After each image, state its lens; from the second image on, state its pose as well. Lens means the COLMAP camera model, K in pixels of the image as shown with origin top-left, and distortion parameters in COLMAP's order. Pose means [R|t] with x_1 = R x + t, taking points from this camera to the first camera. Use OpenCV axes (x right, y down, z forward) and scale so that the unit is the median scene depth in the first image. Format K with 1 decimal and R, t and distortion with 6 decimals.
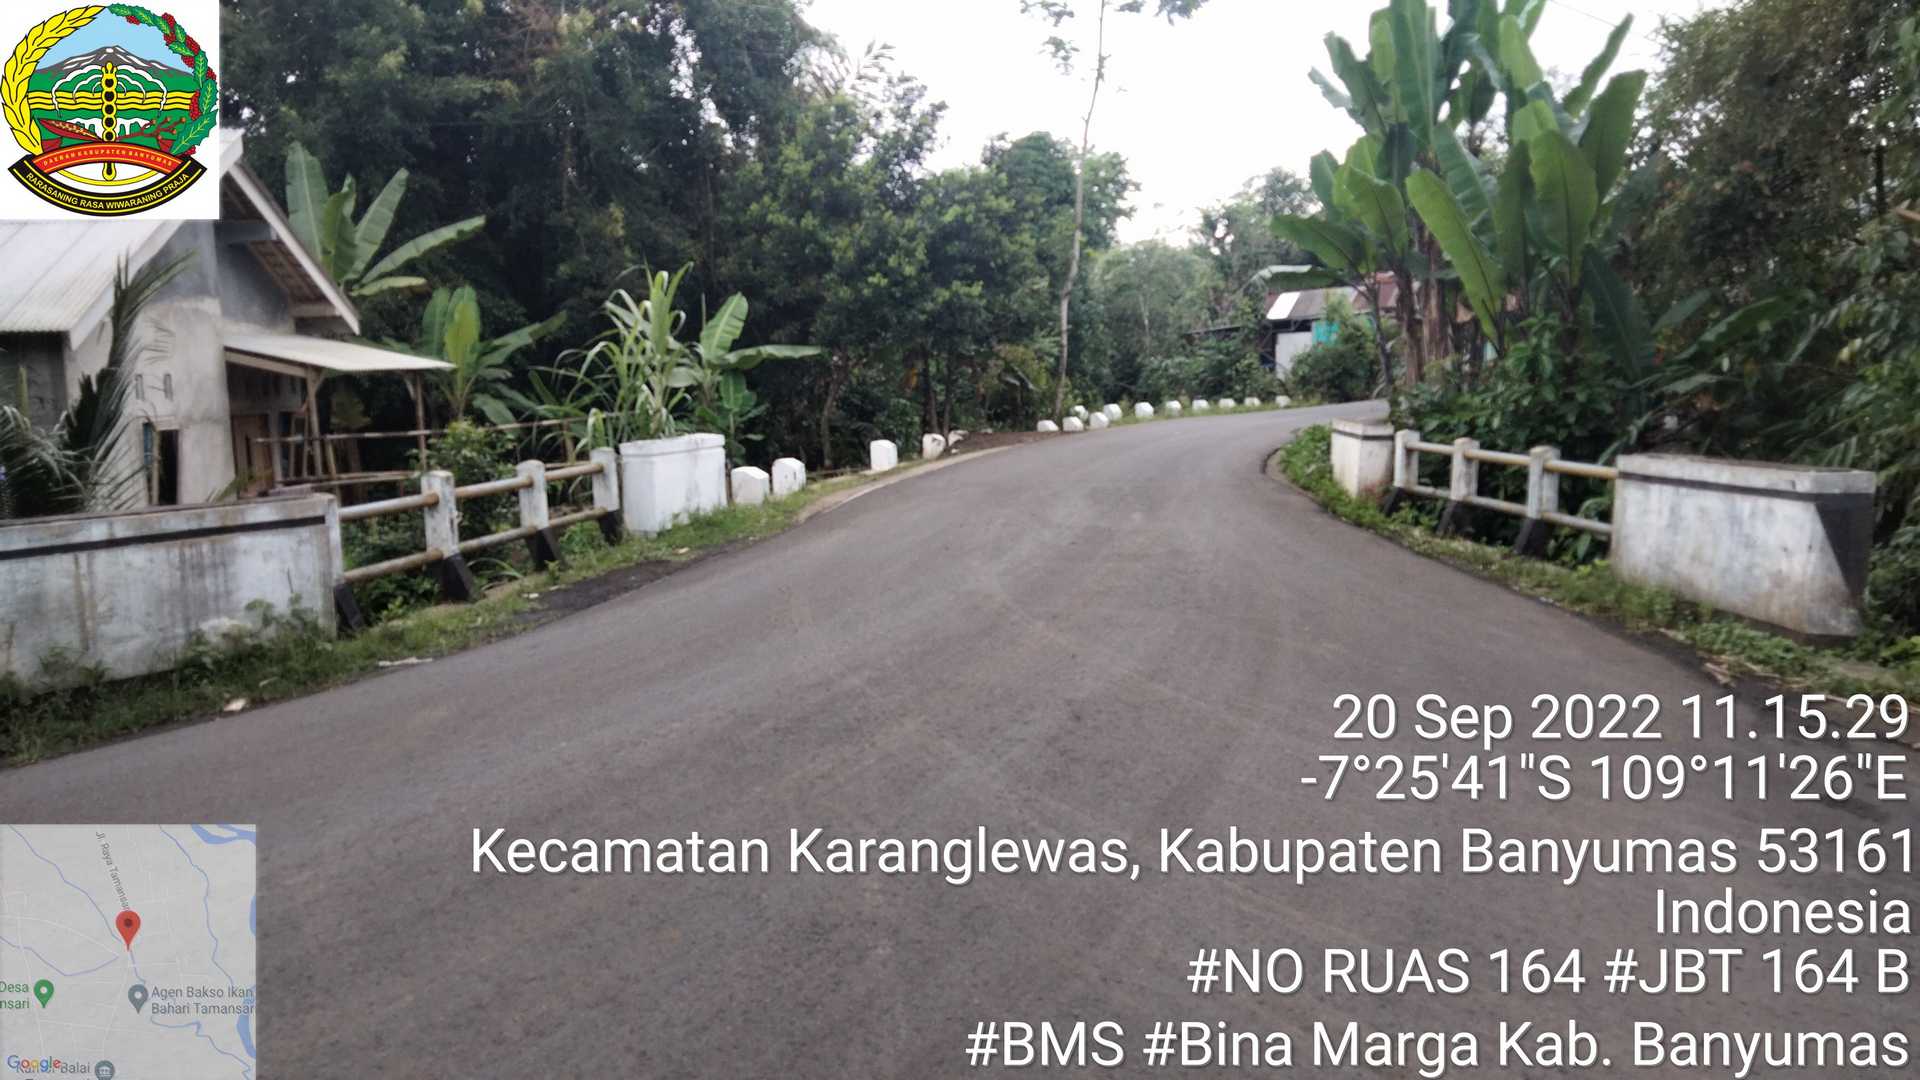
lens RADIAL K [[1430.2, 0, 951.1], [0, 1430.2, 567.9], [0, 0, 1]] dist [0.058566, -0.060466]
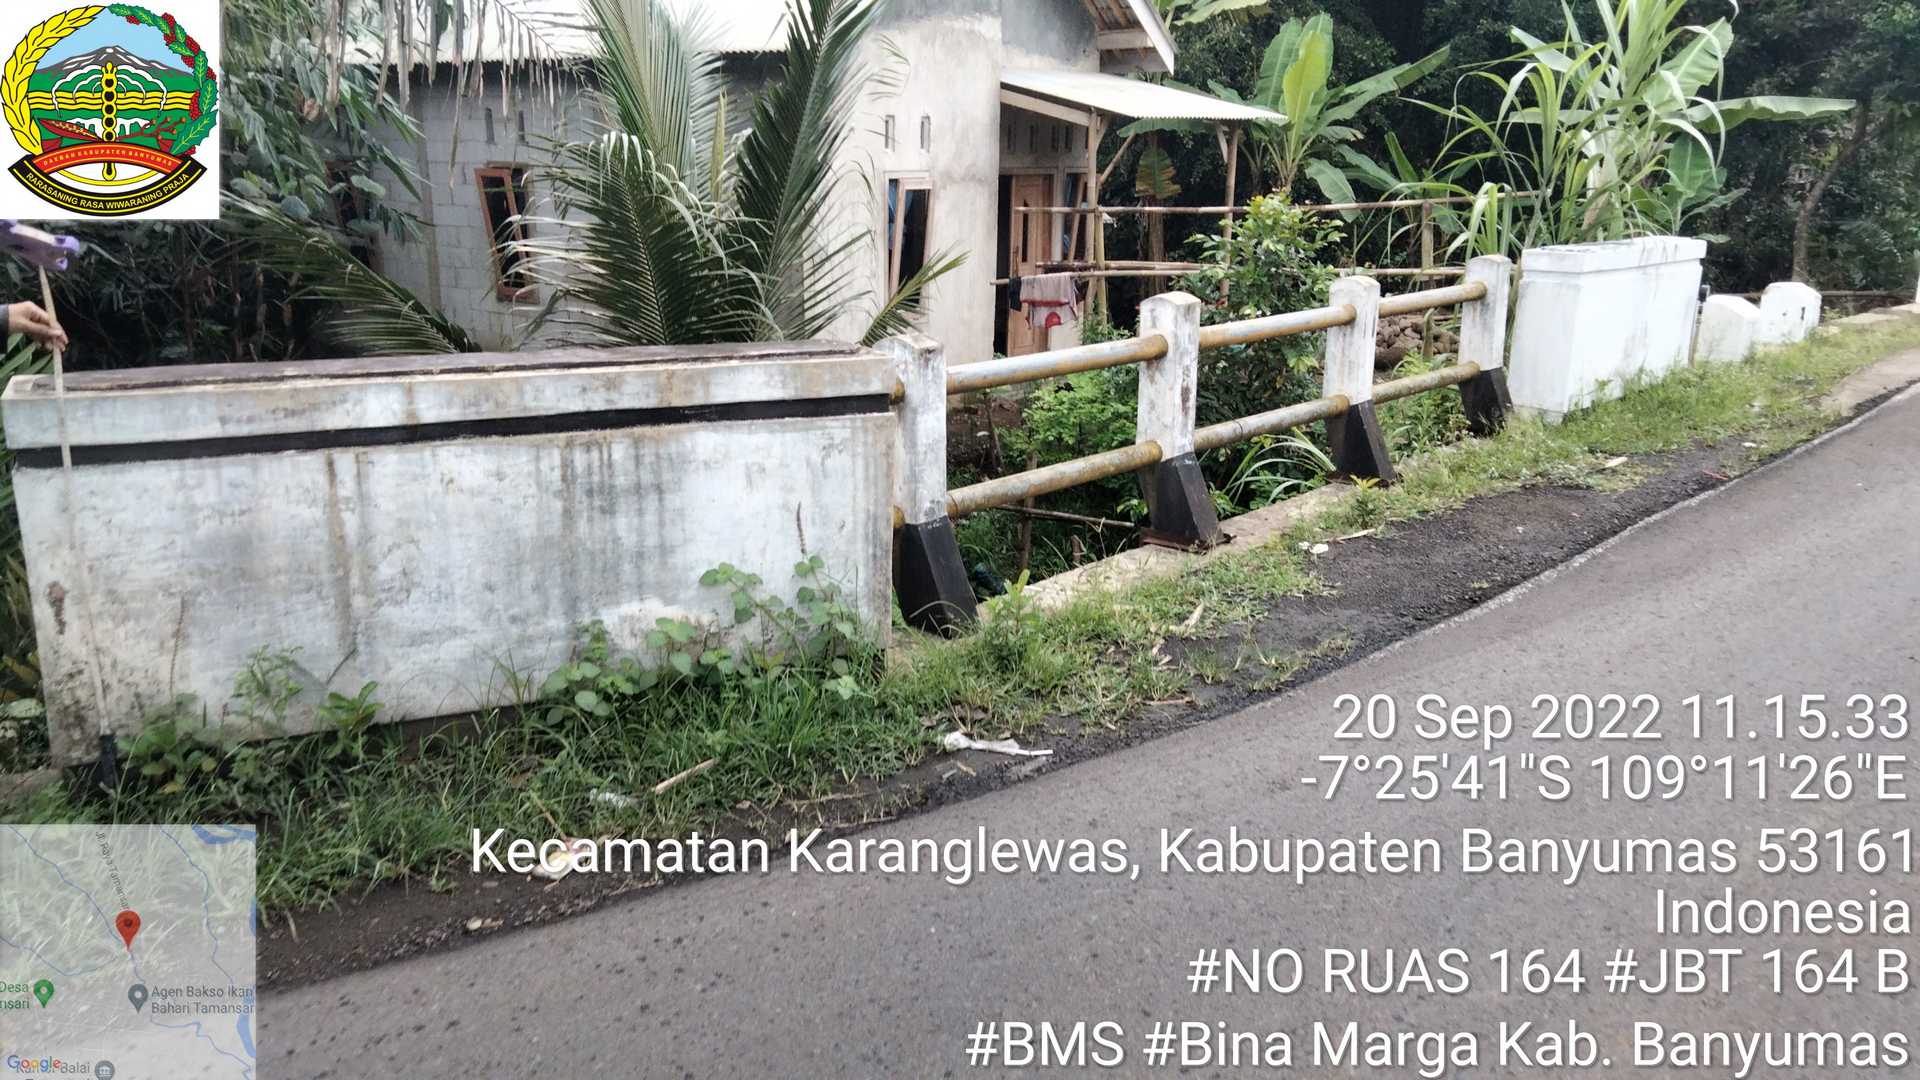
lens RADIAL K [[1447.2, 0, 950.7], [0, 1447.2, 563.1], [0, 0, 1]] dist [0.028494, -0.014590]
pose [[0.844526, 0.177484, -0.505247, -0.103784], [-0.102923, 0.979686, 0.172108, -0.038523], [0.525530, -0.093348, 0.845638, 0.367060]]
